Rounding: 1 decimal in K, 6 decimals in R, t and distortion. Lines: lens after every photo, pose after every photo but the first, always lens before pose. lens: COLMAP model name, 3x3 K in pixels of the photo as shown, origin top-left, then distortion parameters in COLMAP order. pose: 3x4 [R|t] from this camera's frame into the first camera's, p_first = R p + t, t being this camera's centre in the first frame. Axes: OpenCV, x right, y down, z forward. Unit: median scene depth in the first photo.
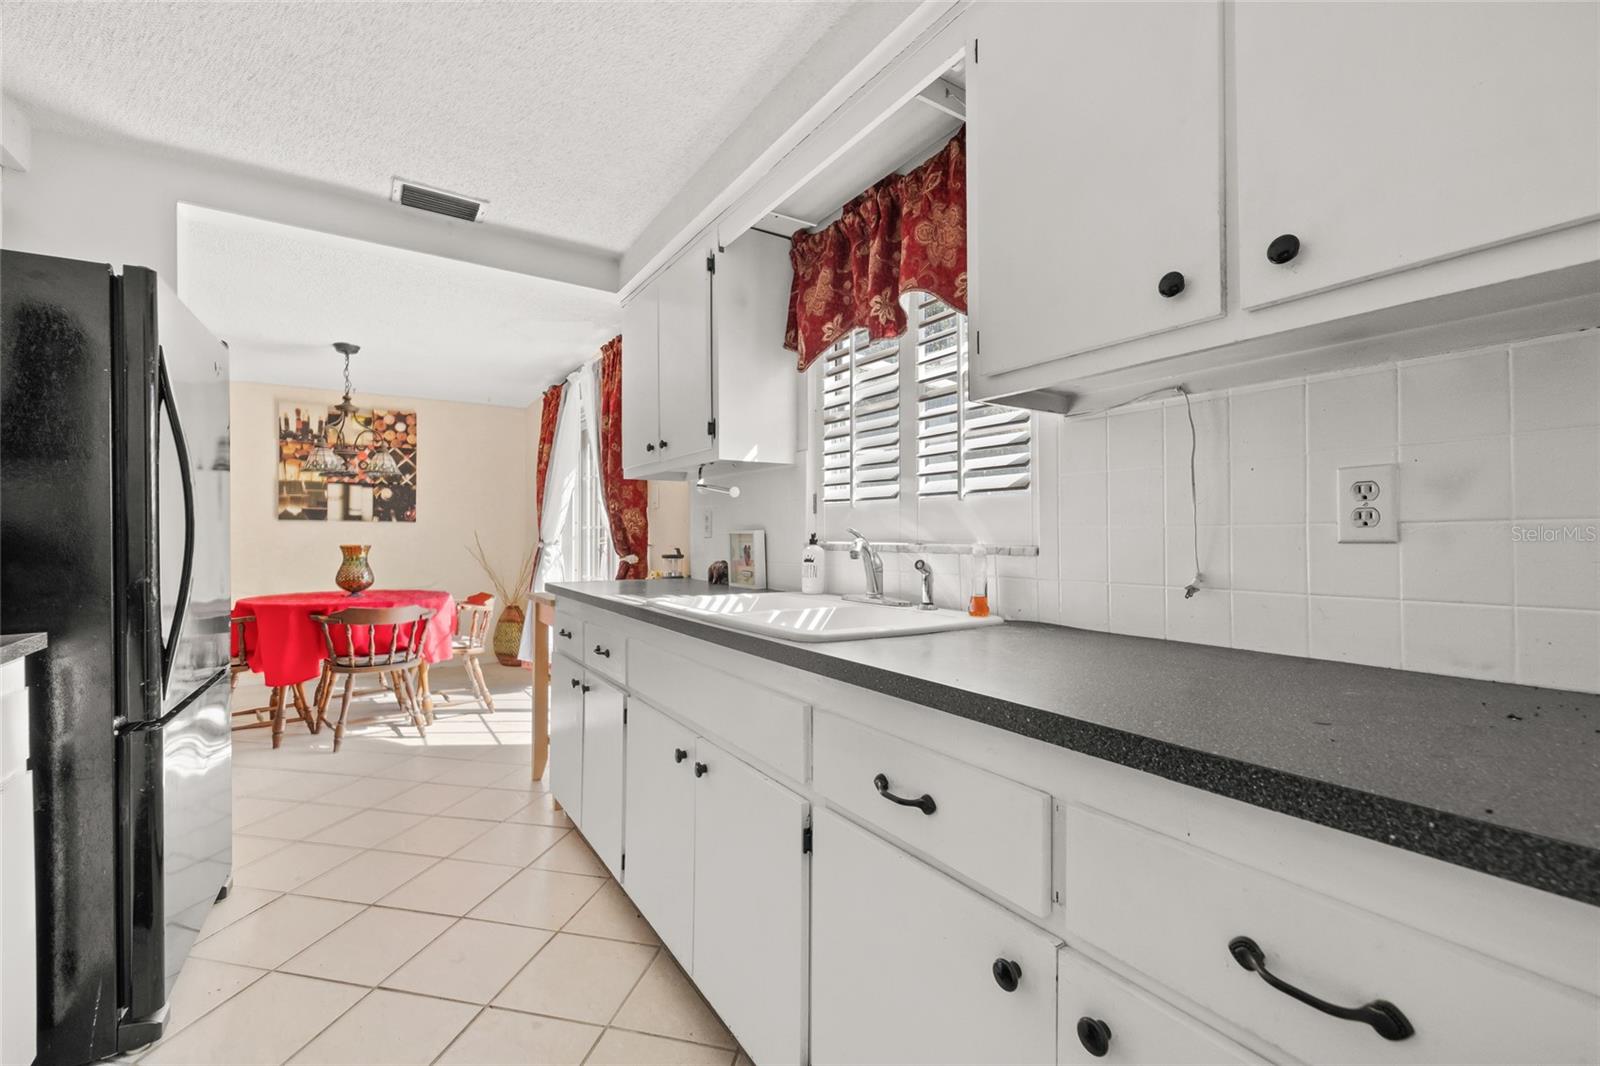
lens RADIAL K [[669.7, 0, 791.3], [0, 669.7, 531.5], [0, 0, 1]] dist [-0.001008, 0.000378]
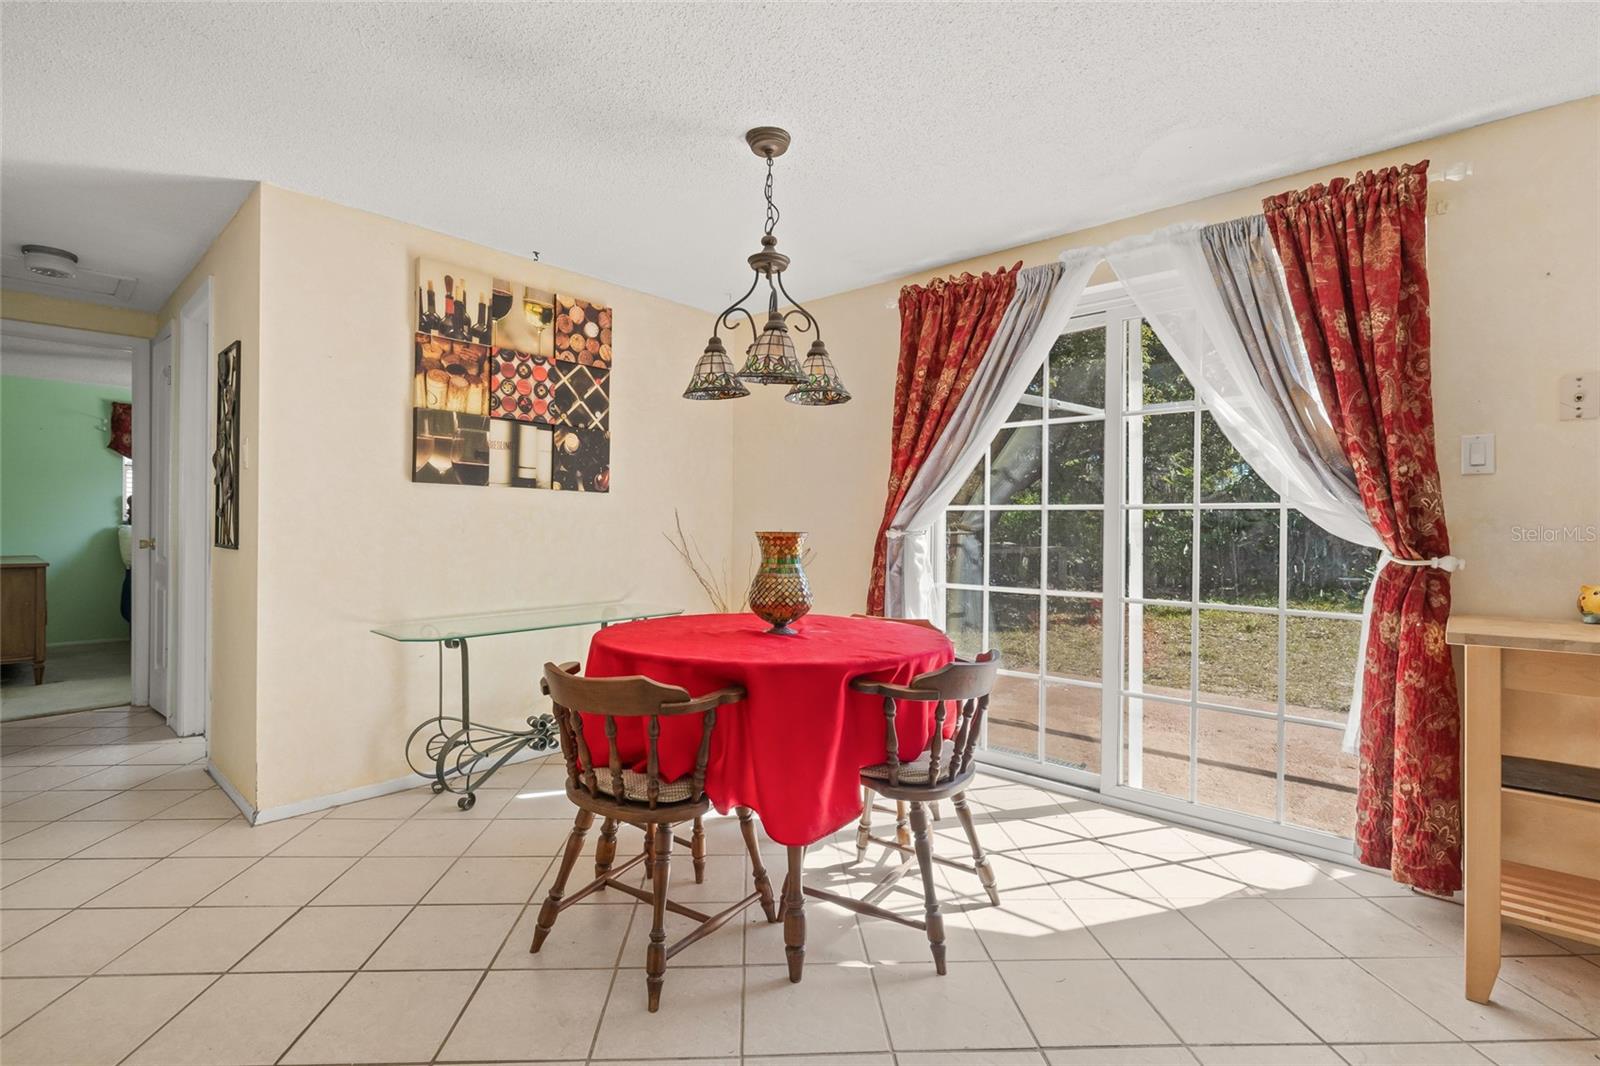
lens RADIAL K [[727.8, 0, 788.2], [0, 727.8, 530.1], [0, 0, 1]] dist [-0.018792, 0.000197]
pose [[0.965881, 0.011358, 0.258738, -0.877642], [-0.014727, 0.999830, 0.011086, 0.014193], [-0.258568, -0.014518, 0.965884, 0.514834]]
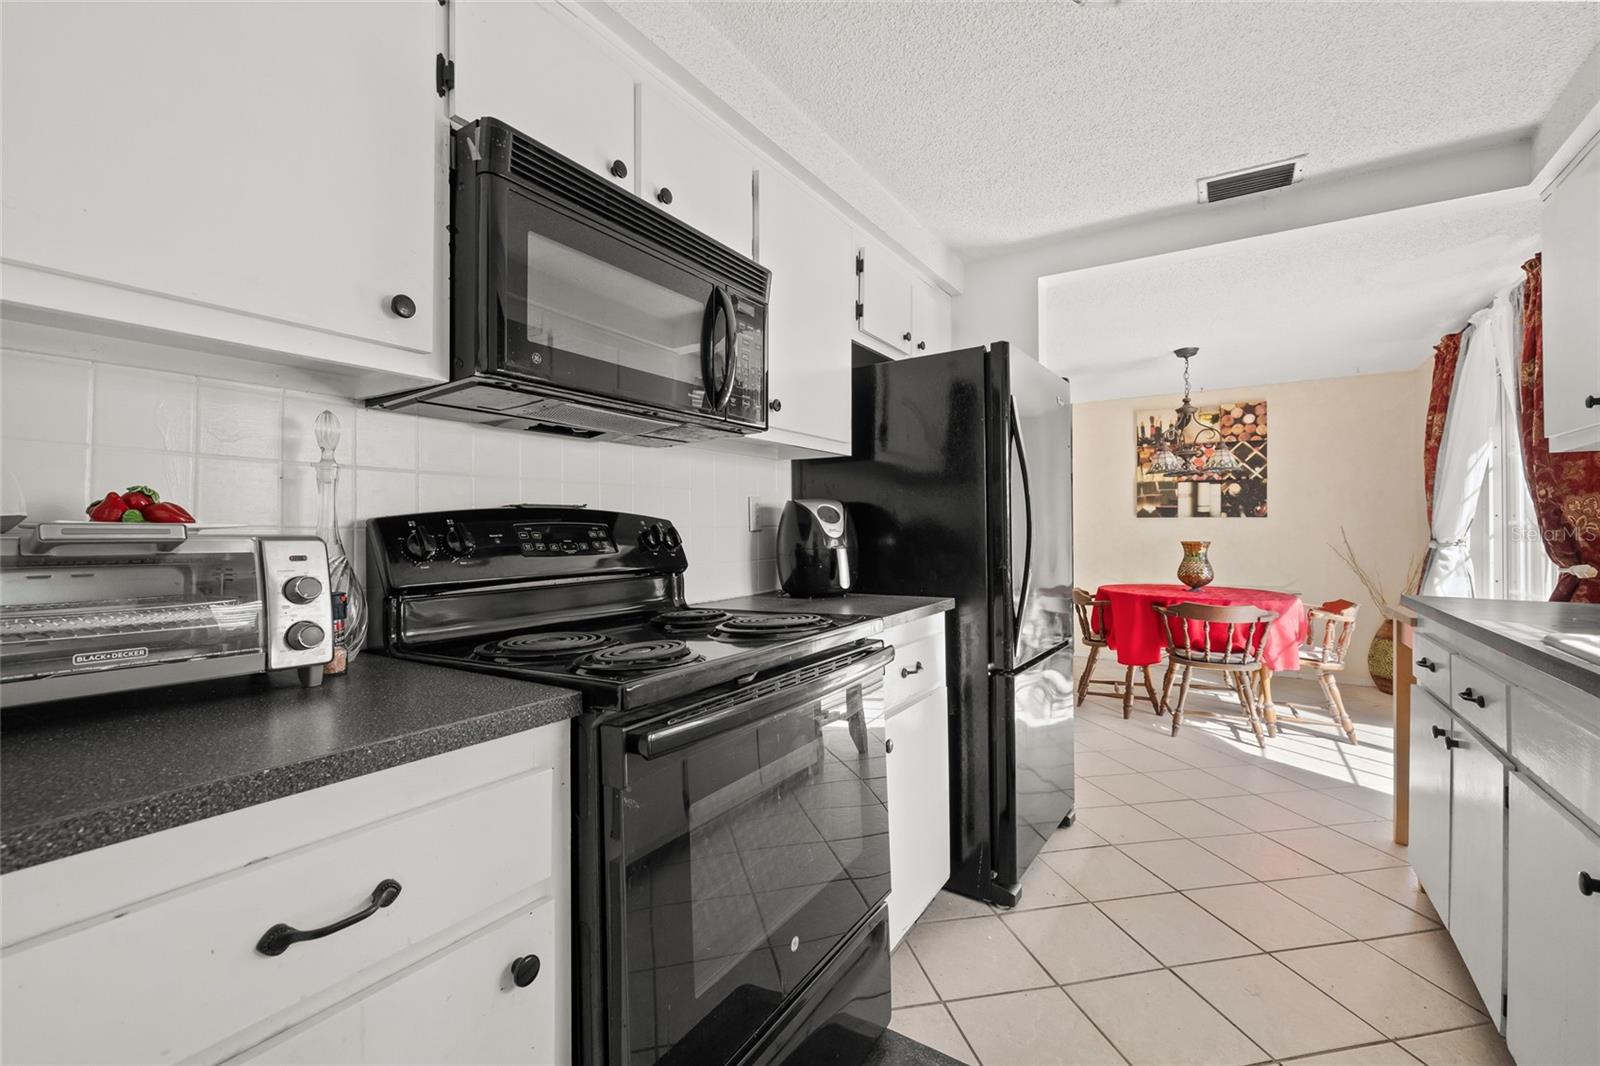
lens RADIAL K [[669.7, 0, 790.2], [0, 669.7, 520.7], [0, 0, 1]] dist [-0.001008, 0.000378]
pose [[0.399174, -0.010419, -0.916816, 0.049730], [0.003483, 0.999945, -0.009847, -0.004096], [0.916869, 0.000737, 0.399189, 0.018927]]
